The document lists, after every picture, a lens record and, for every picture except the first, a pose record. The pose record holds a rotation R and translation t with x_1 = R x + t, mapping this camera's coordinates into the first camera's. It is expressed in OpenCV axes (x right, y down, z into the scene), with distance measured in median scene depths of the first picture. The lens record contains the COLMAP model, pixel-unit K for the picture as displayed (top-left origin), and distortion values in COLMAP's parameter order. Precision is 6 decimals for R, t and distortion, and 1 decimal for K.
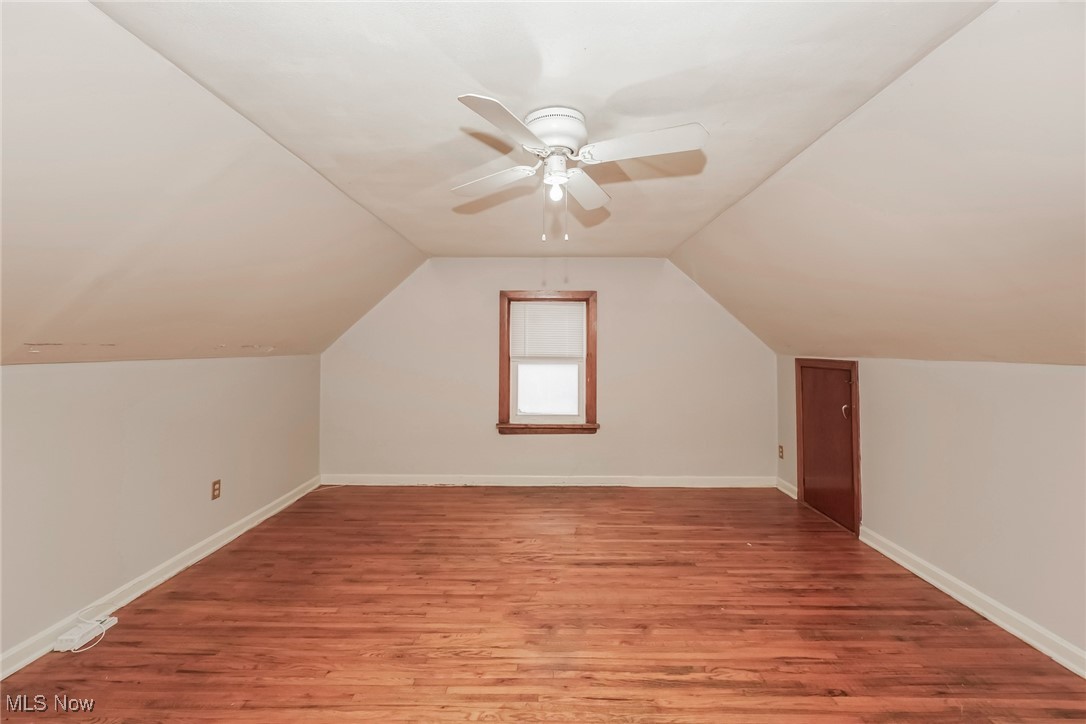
lens RADIAL K [[437.7, 0, 541.0], [0, 437.7, 342.1], [0, 0, 1]] dist [-0.004805, -0.000250]
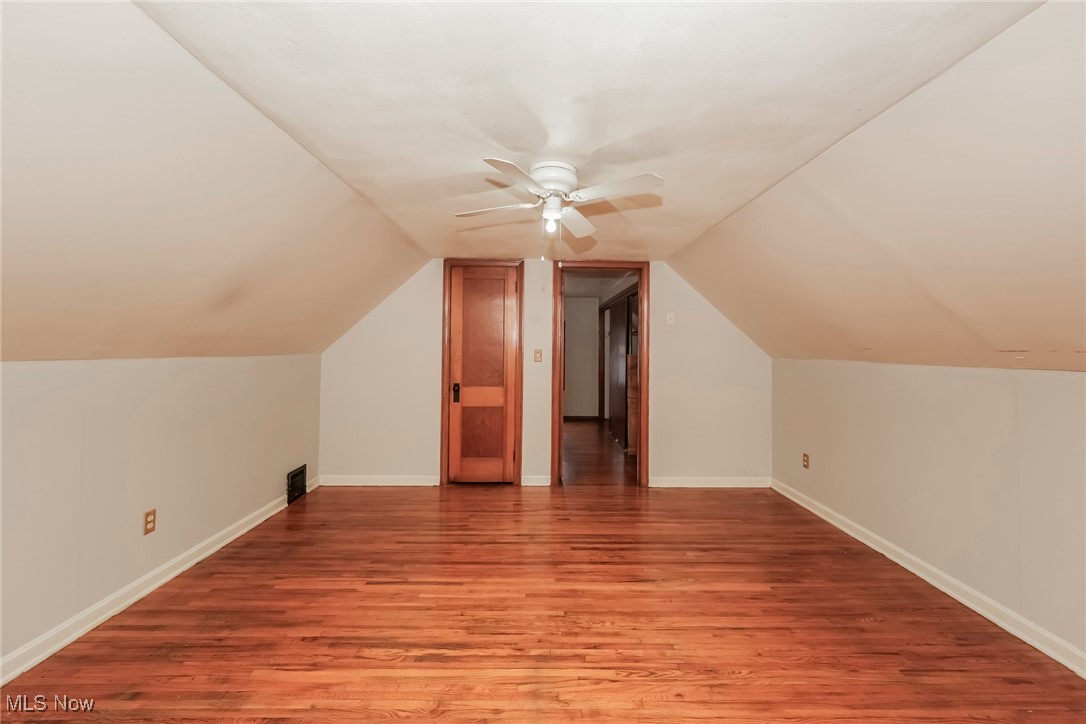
lens RADIAL K [[437.7, 0, 541.0], [0, 437.7, 342.1], [0, 0, 1]] dist [-0.004805, -0.000250]
pose [[-0.999705, -0.010580, -0.021870, 0.079655], [-0.010055, 0.999663, -0.023951, 0.020119], [0.022116, -0.023724, -0.999474, 2.022147]]
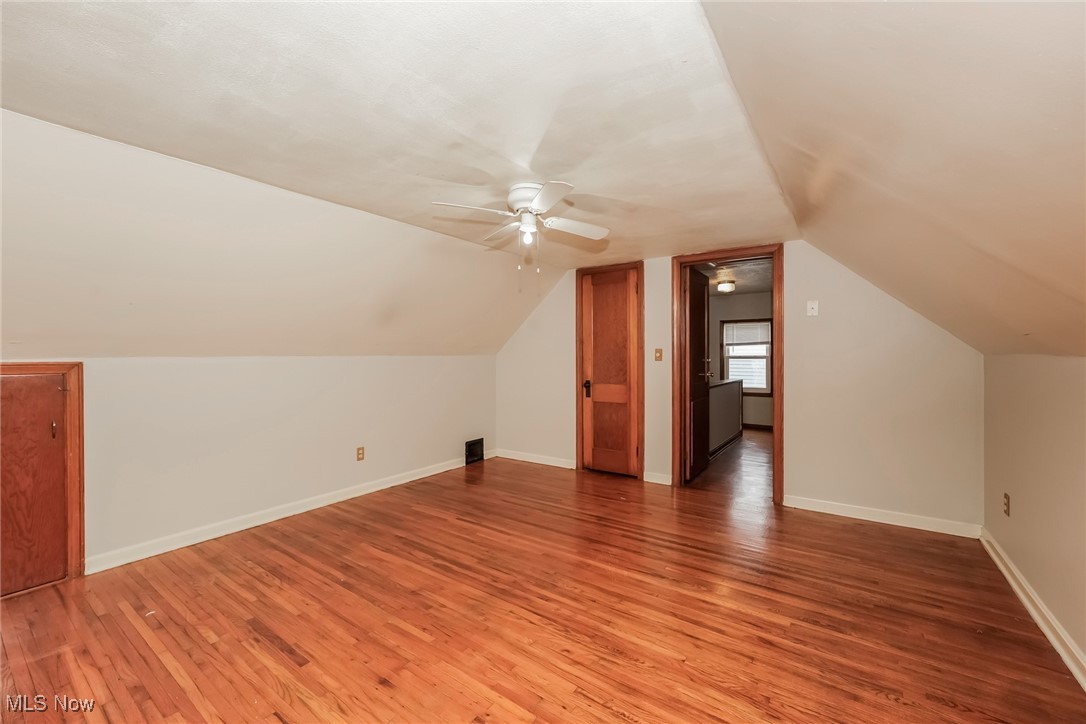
lens RADIAL K [[437.6, 0, 543.0], [0, 437.6, 362.0], [0, 0, 1]] dist [-0.007585, 0.000087]
pose [[-0.823334, -0.009343, 0.567480, -0.764790], [-0.002951, 0.999921, 0.012182, 0.049062], [-0.567549, 0.008355, -0.823297, 1.961181]]
